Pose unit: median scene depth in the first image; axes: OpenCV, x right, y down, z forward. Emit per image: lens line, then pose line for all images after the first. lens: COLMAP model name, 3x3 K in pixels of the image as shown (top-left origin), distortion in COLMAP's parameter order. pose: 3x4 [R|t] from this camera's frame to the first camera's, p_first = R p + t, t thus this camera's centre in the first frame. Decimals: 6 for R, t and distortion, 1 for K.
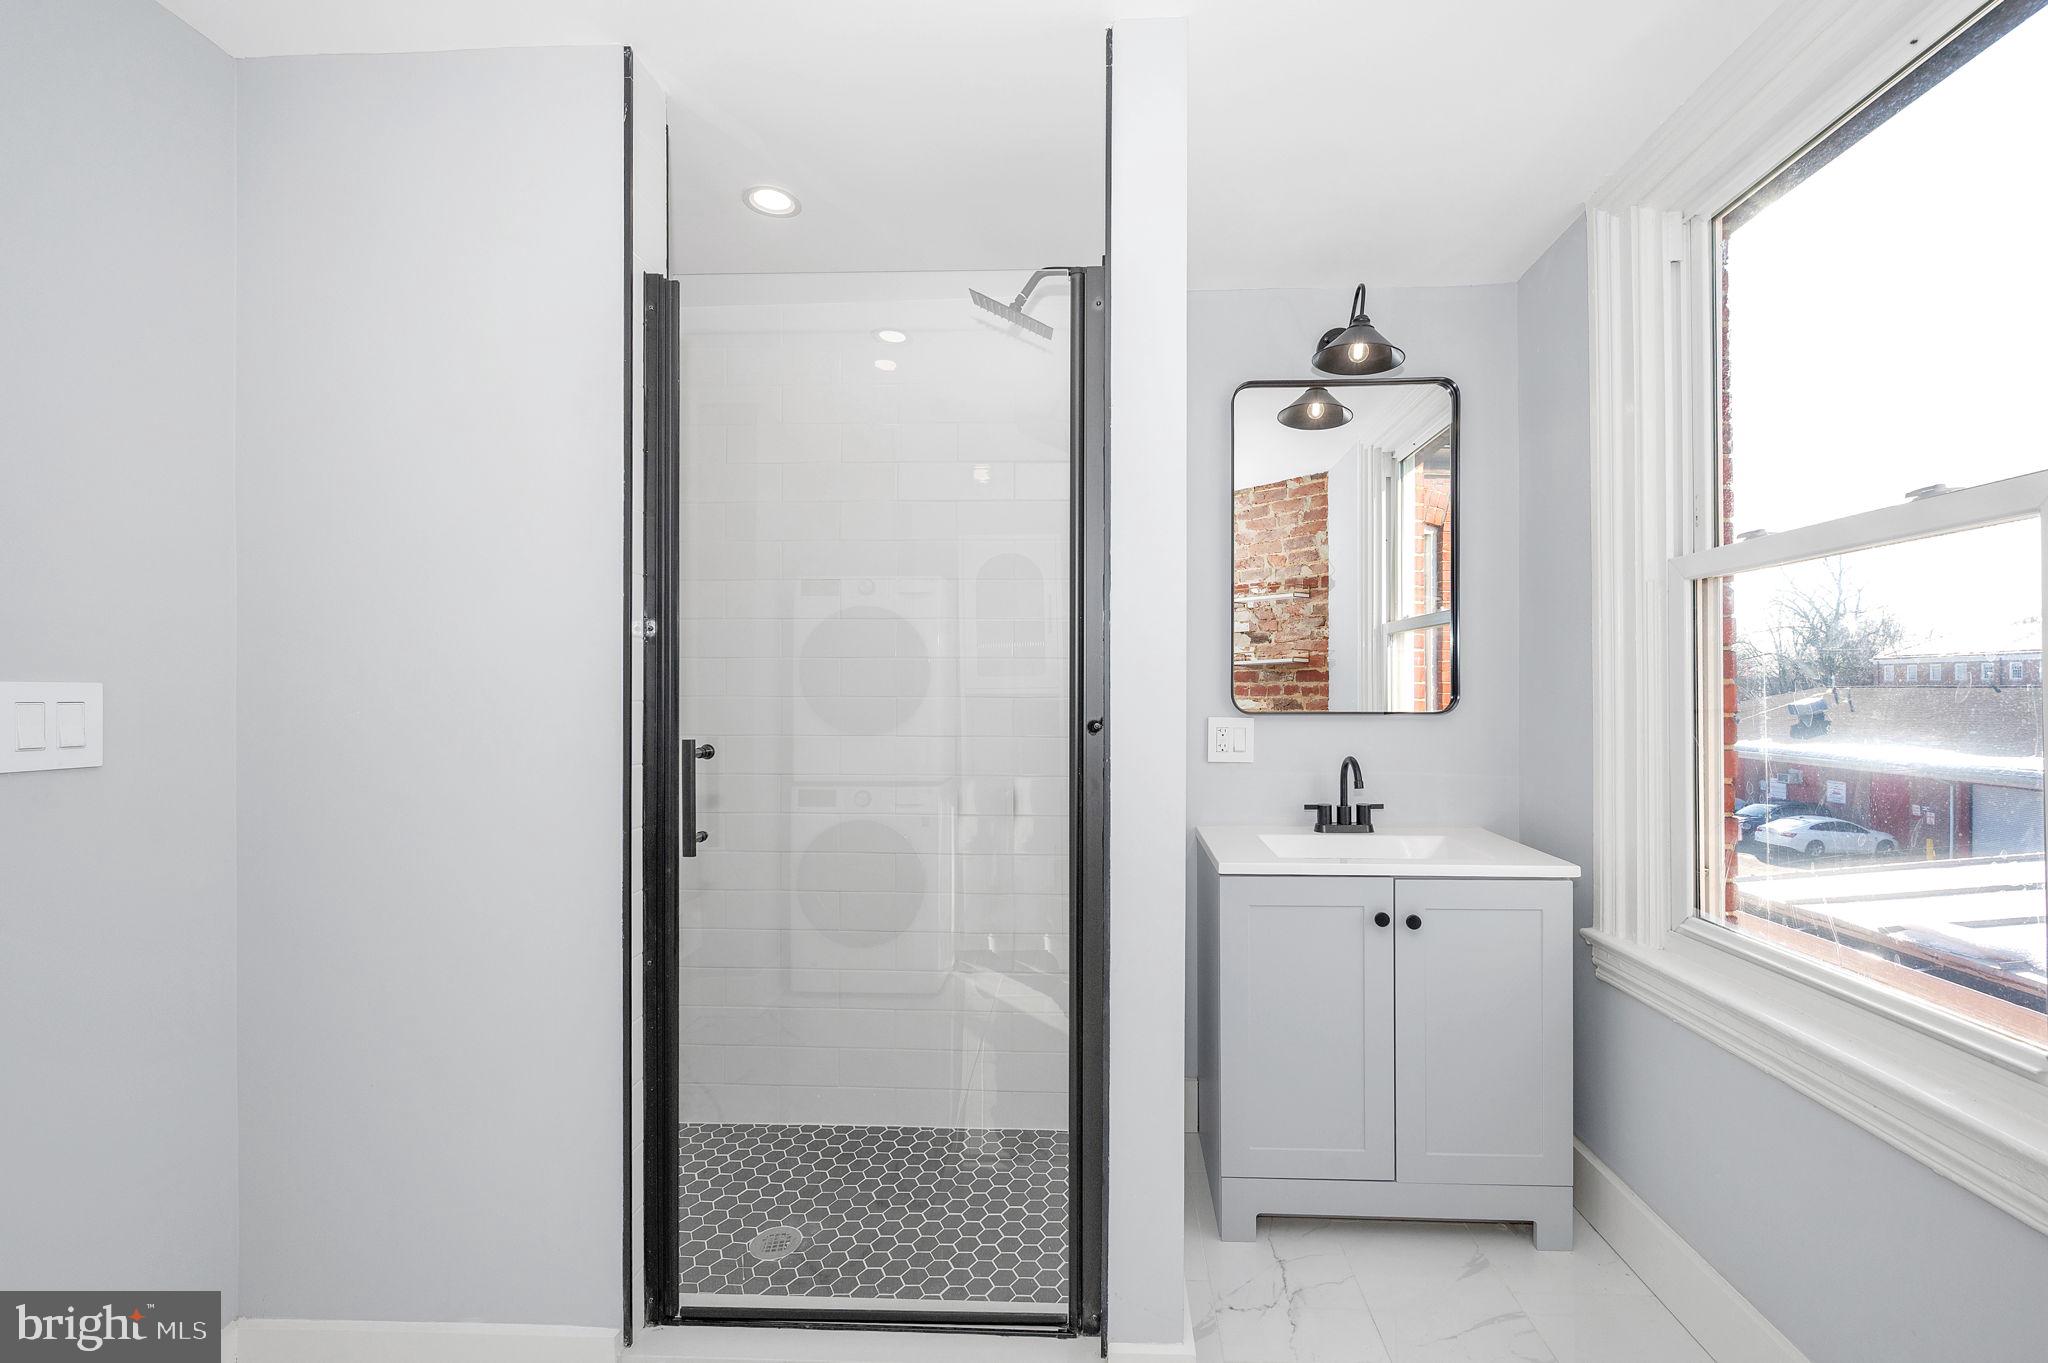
lens RADIAL K [[797.1, 0, 1078.6], [0, 797.1, 691.5], [0, 0, 1]] dist [-0.000354, -0.000060]
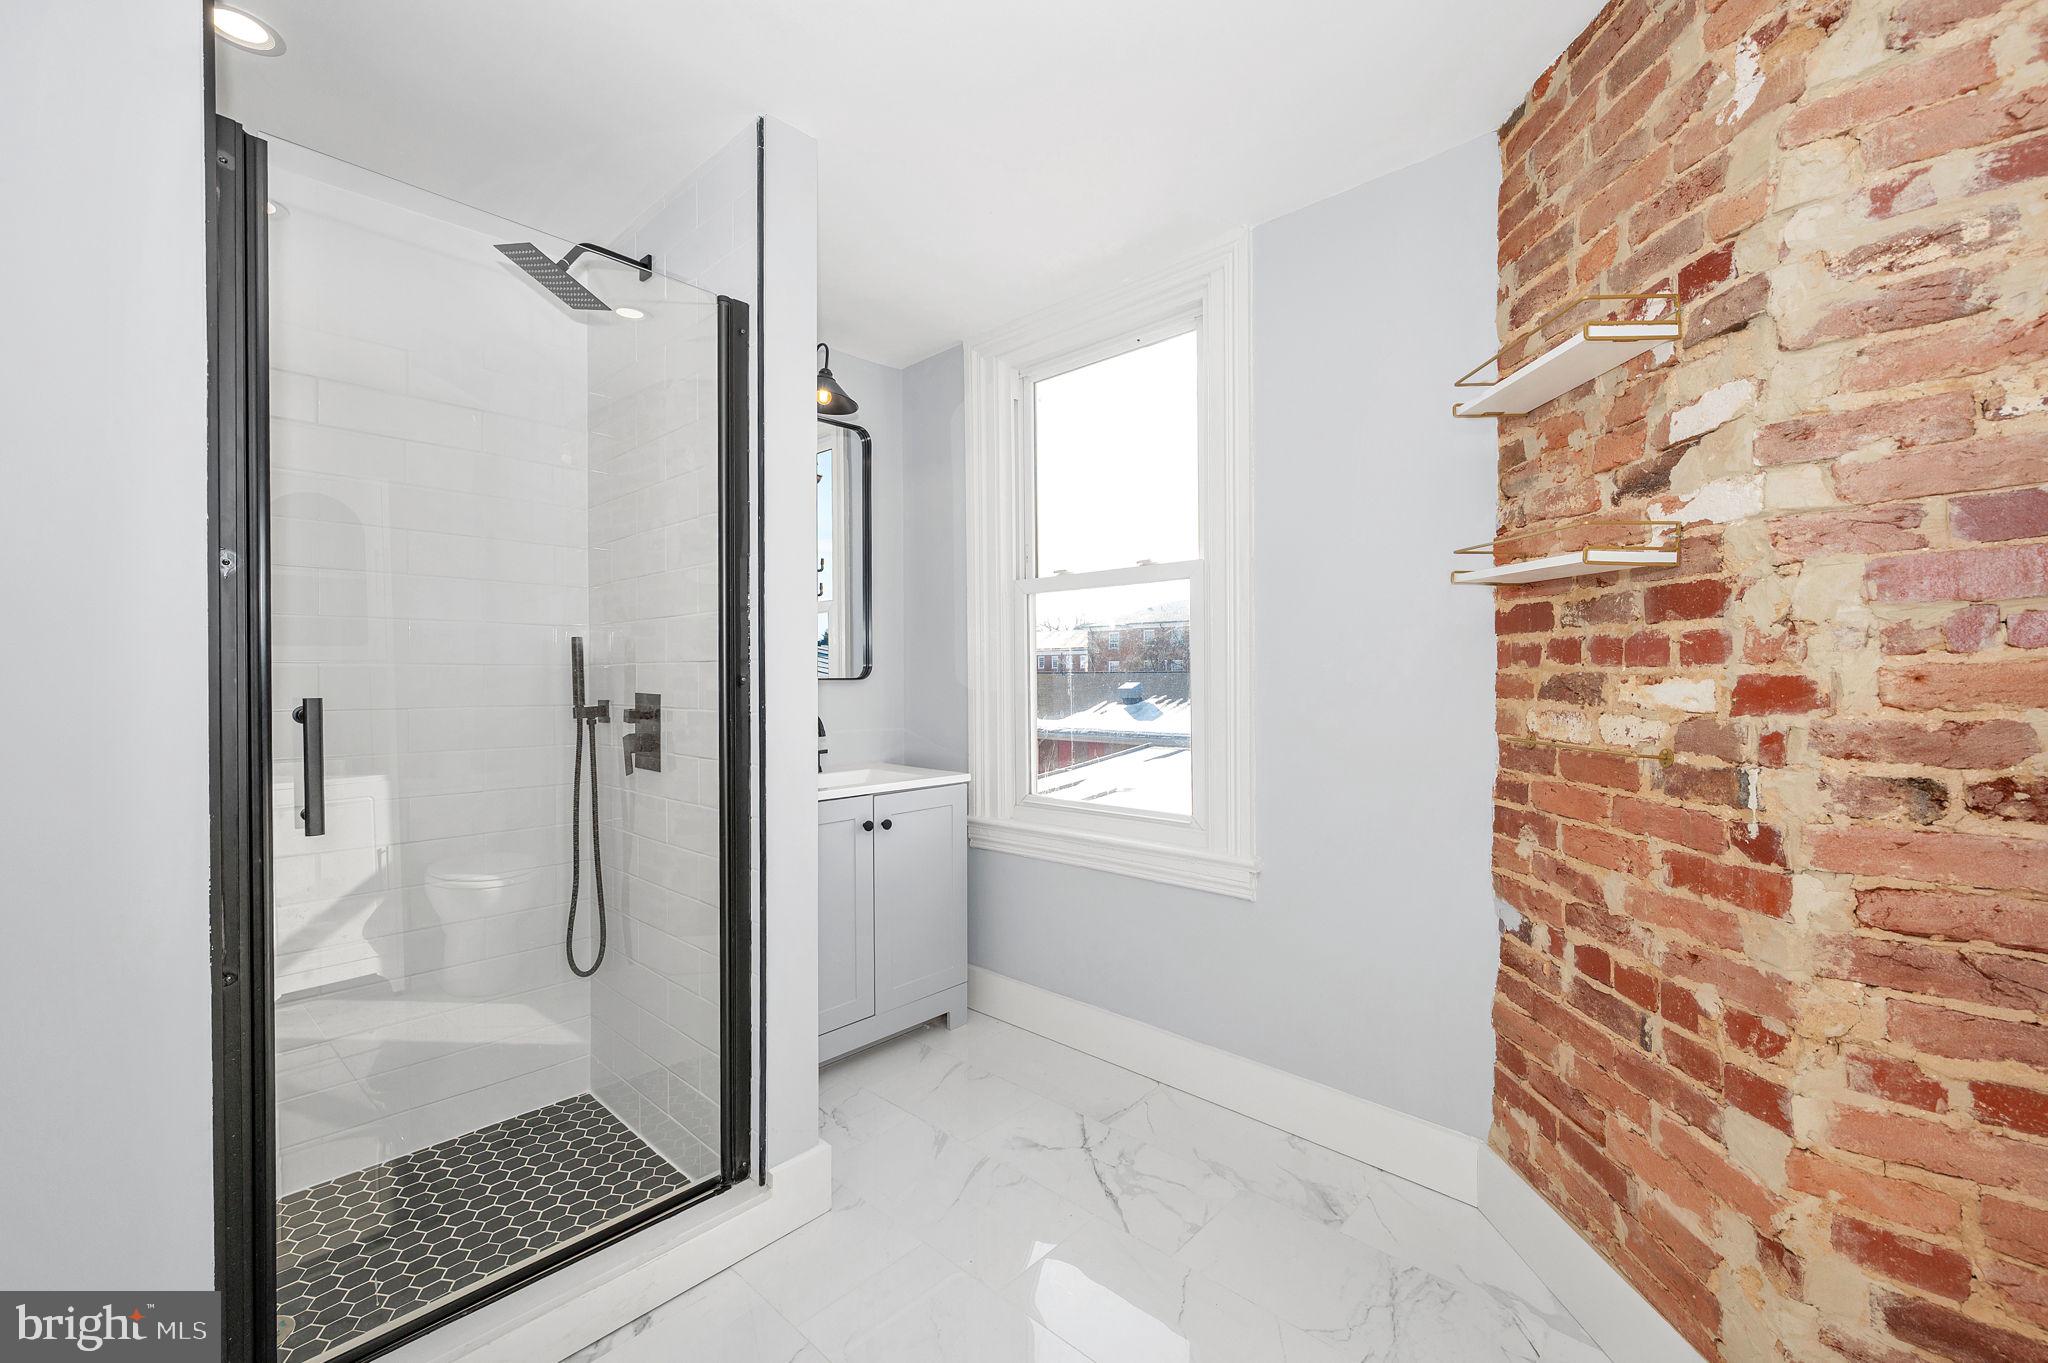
lens RADIAL K [[819.2, 0, 1022.1], [0, 819.2, 683.4], [0, 0, 1]] dist [-0.000431, 0.000127]
pose [[0.647133, -0.008337, 0.762332, -0.514054], [0.003438, 0.999962, 0.008017, 0.032798], [-0.762369, -0.002567, 0.647137, -0.103598]]
